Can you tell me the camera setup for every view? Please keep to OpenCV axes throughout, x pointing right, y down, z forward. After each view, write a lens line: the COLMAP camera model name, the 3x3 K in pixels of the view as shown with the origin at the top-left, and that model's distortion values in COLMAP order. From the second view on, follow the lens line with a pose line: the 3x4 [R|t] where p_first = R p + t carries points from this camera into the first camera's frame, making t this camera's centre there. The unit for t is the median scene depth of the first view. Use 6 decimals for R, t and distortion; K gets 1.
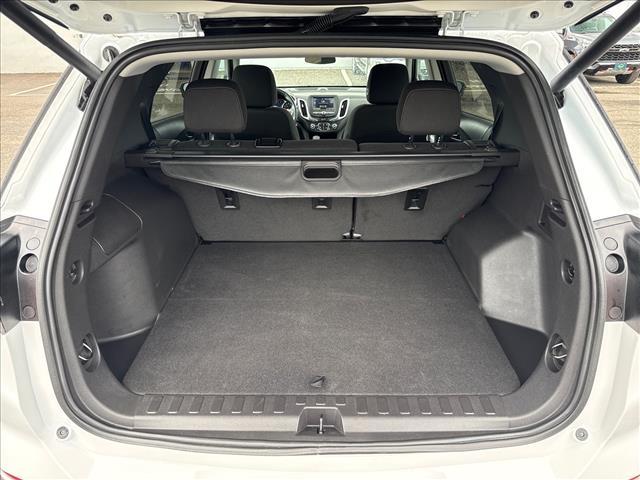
lens RADIAL K [[497.6, 0, 309.3], [0, 497.6, 239.9], [0, 0, 1]] dist [-0.029561, 0.001619]
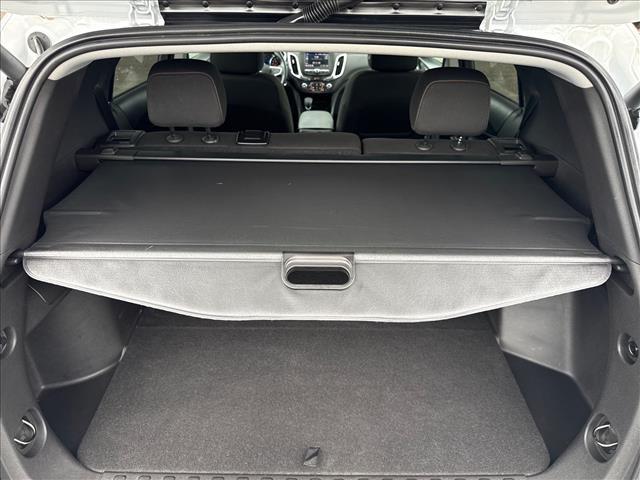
lens RADIAL K [[497.6, 0, 309.3], [0, 497.6, 239.9], [0, 0, 1]] dist [-0.029561, 0.001619]
pose [[0.999650, 0.008838, 0.024954, -0.009881], [-0.011999, 0.991503, 0.129532, -0.163216], [-0.023597, -0.129786, 0.991261, 0.194050]]
